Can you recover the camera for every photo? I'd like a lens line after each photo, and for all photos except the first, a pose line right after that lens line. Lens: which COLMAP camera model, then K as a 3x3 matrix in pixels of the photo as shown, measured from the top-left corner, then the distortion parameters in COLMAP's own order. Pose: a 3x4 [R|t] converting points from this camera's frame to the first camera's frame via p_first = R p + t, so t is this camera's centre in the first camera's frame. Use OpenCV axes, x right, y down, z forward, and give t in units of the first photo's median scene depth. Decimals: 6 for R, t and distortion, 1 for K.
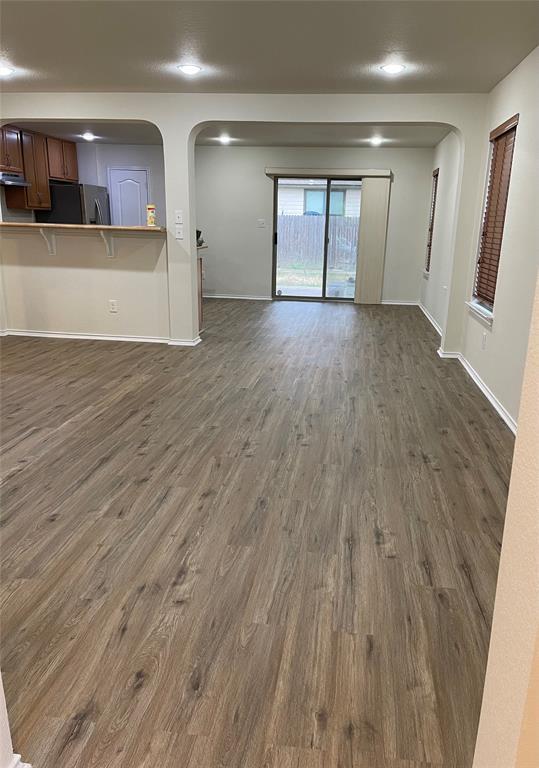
lens RADIAL K [[598.9, 0, 269.5], [0, 598.9, 384.0], [0, 0, 1]] dist [0.031707, -0.004226]
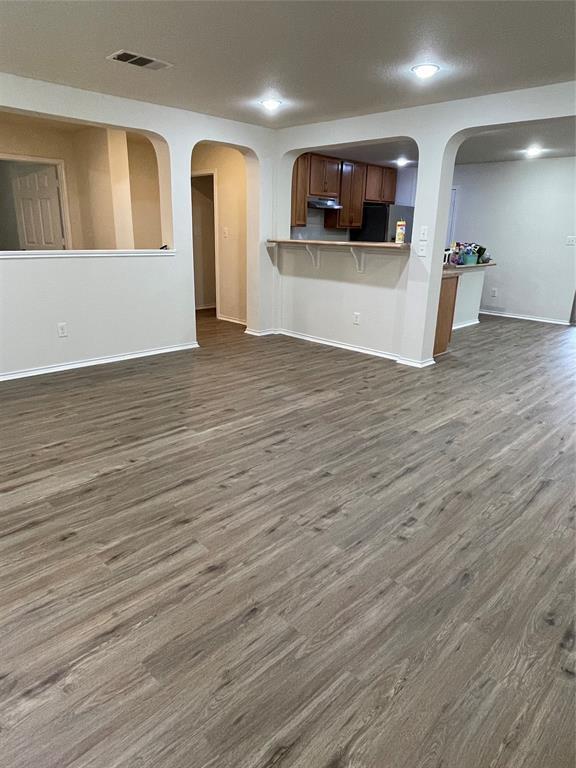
lens RADIAL K [[468.0, 0, 288.0], [0, 468.0, 384.0], [0, 0, 1]] dist [0.017314, -0.042430]
pose [[0.786039, 0.183915, -0.590185, 0.210725], [-0.161669, 0.982650, 0.090897, -0.096671], [0.596662, 0.023966, 0.802134, 0.357327]]
